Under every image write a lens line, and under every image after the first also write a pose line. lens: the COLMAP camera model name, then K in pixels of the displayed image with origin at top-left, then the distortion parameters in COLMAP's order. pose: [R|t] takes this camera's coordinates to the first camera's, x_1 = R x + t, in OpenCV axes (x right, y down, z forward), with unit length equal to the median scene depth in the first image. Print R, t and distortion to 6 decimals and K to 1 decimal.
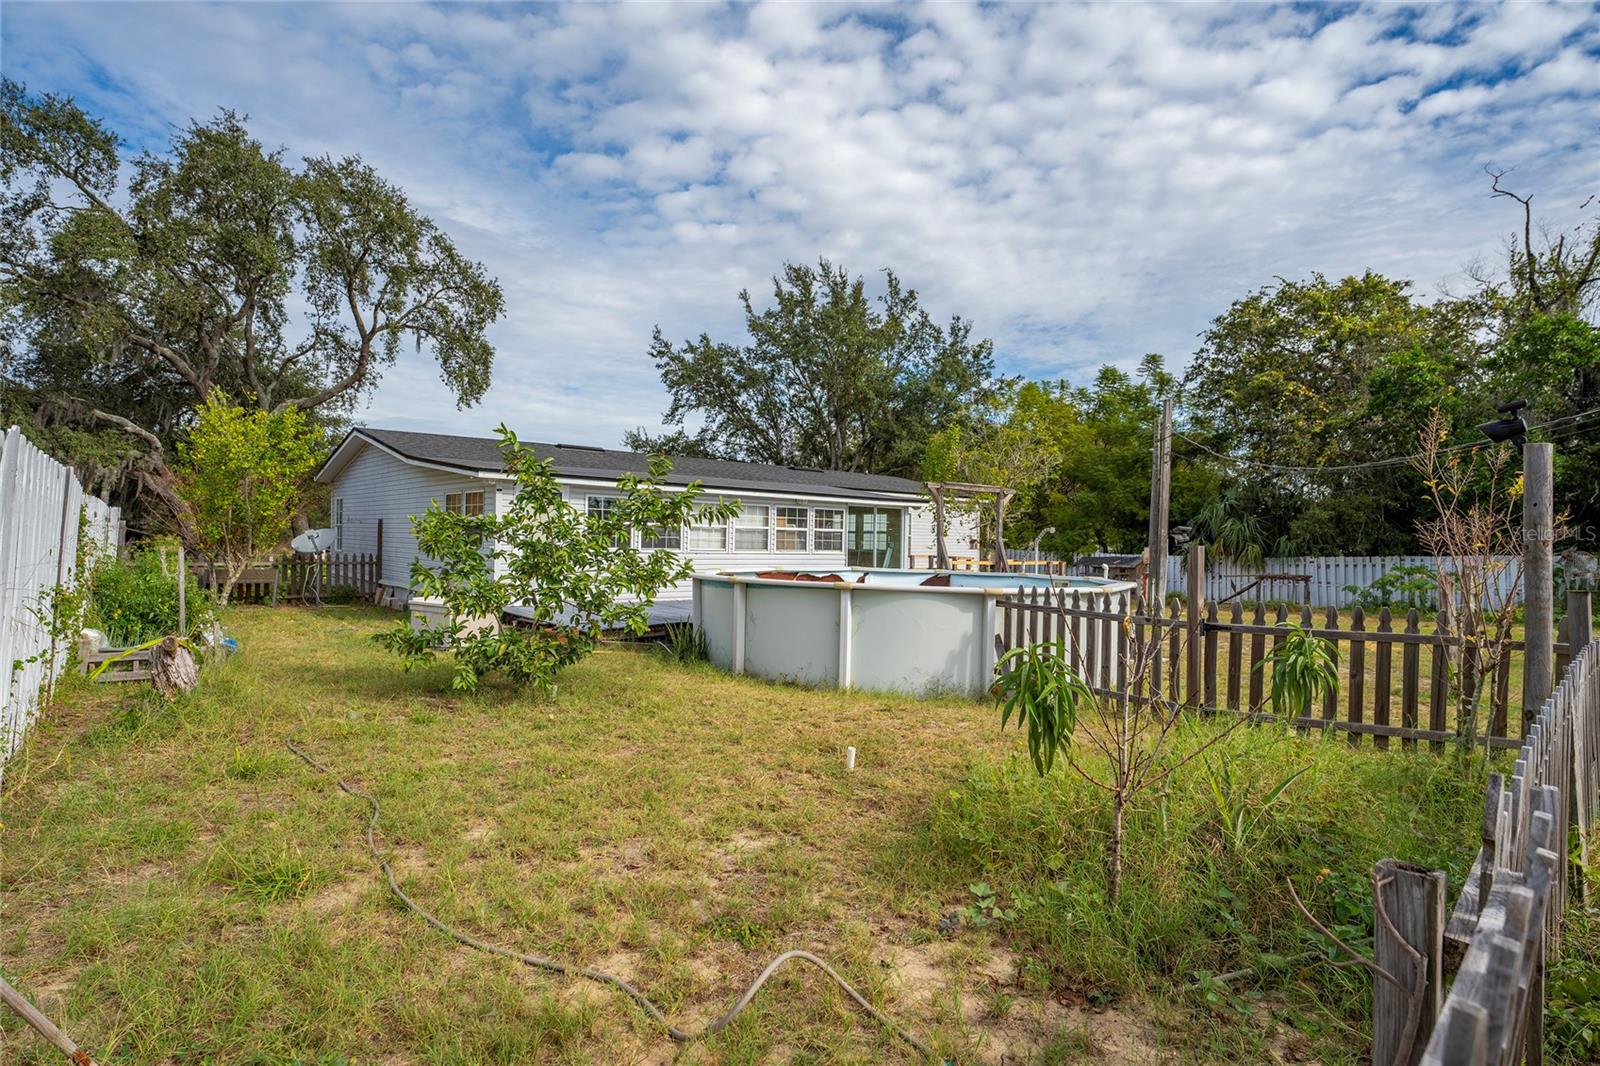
lens RADIAL K [[820.4, 0, 787.1], [0, 820.4, 518.1], [0, 0, 1]] dist [0.005027, -0.001601]
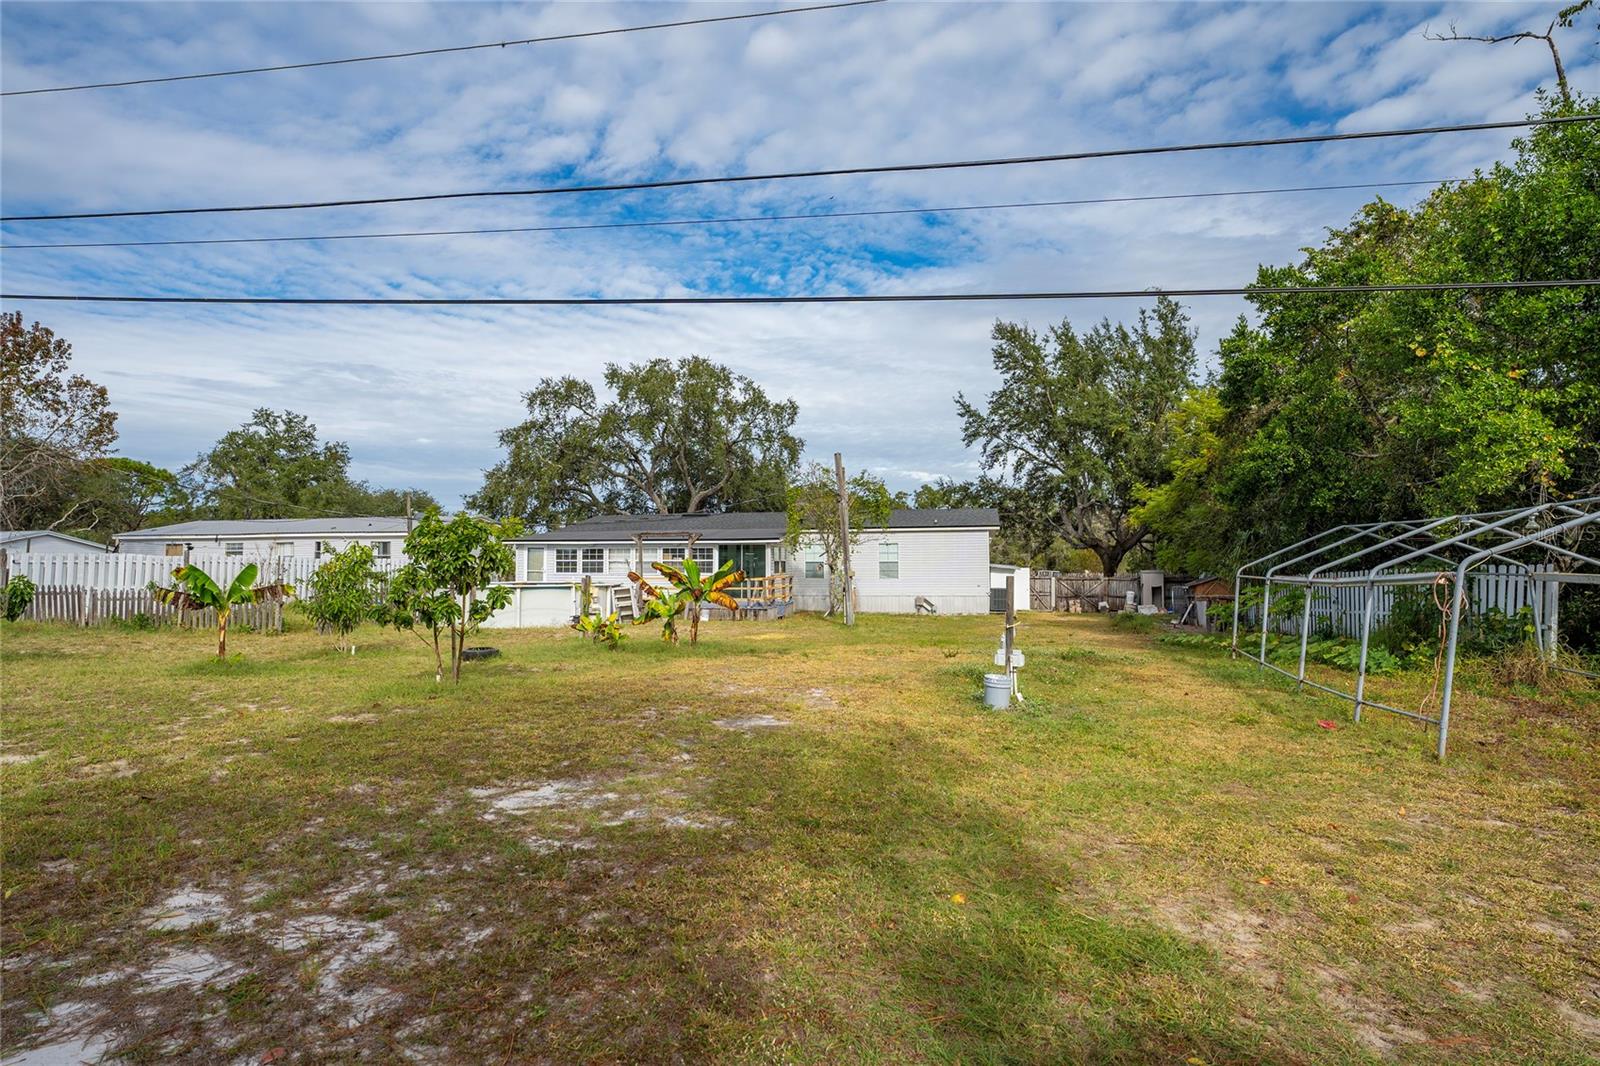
lens RADIAL K [[847.9, 0, 798.9], [0, 847.9, 561.6], [0, 0, 1]] dist [0.003846, -0.003411]
pose [[0.599303, -0.023843, -0.800167, 1.553279], [0.034410, 0.999400, -0.004007, 0.030997], [0.799782, -0.025132, 0.599764, 0.139850]]
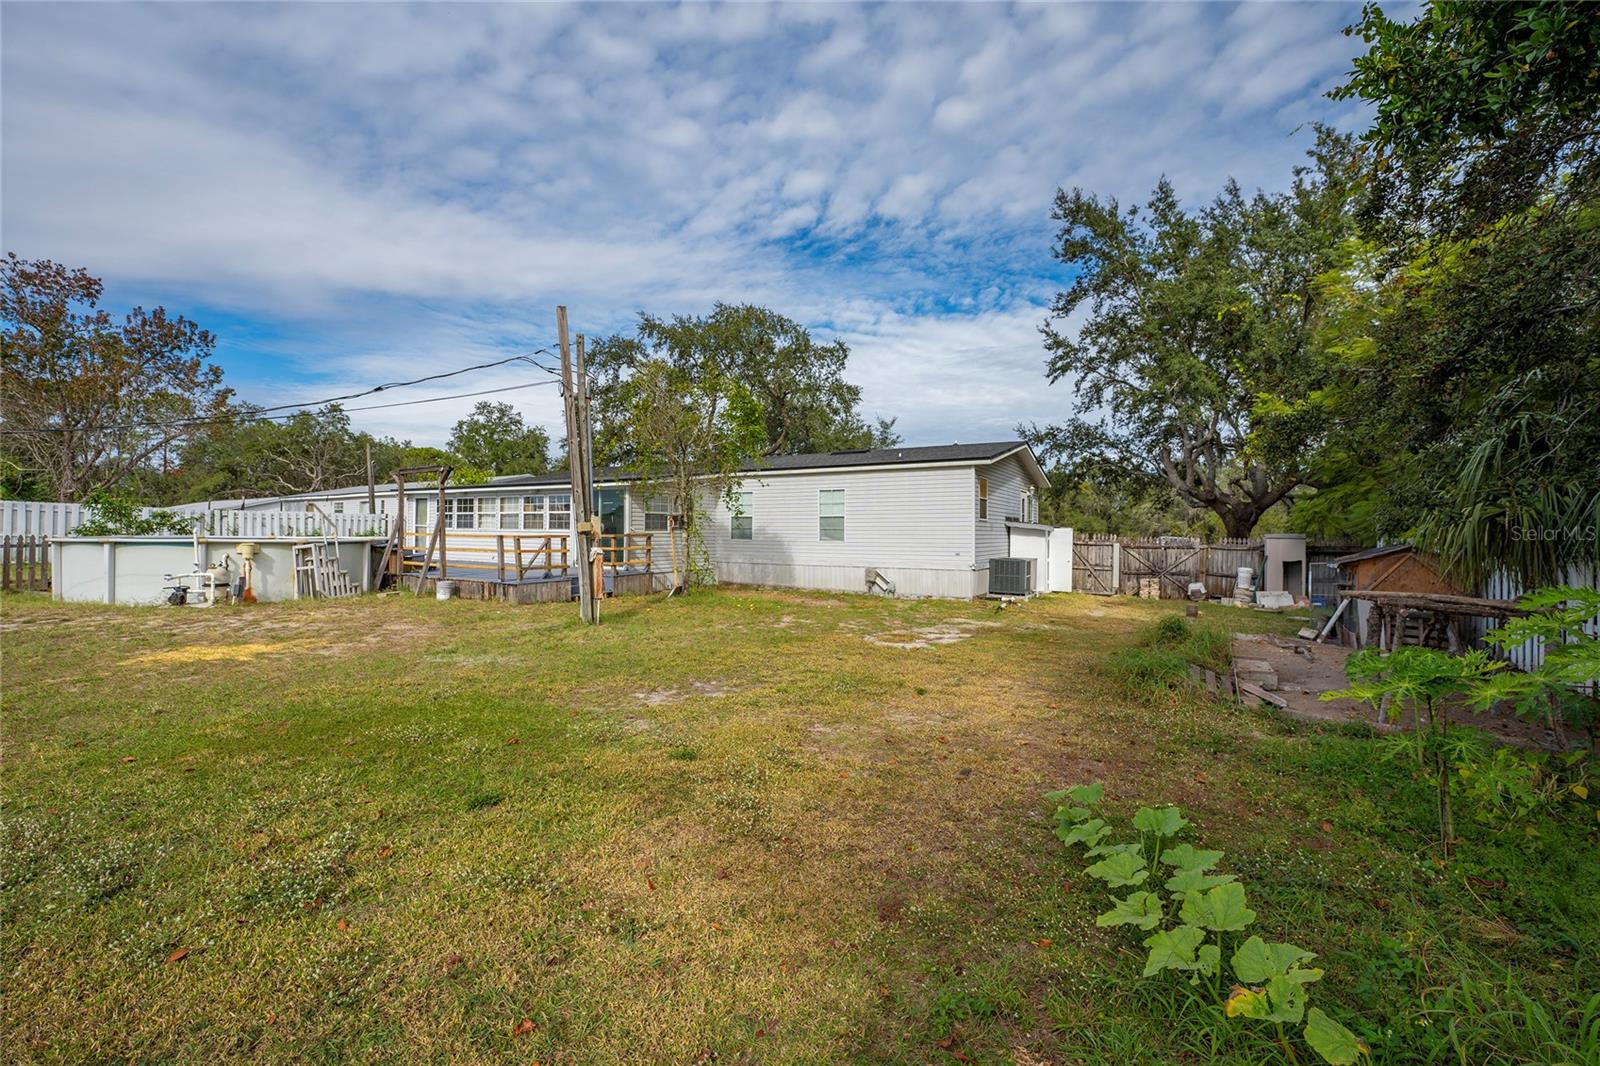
lens RADIAL K [[646.6, 0, 783.2], [0, 646.6, 511.0], [0, 0, 1]] dist [-0.008414, 0.000465]
pose [[0.323364, -0.042977, -0.945298, 1.067453], [0.027994, 0.998965, -0.035840, 0.057159], [0.945860, -0.014874, 0.324232, 1.017880]]
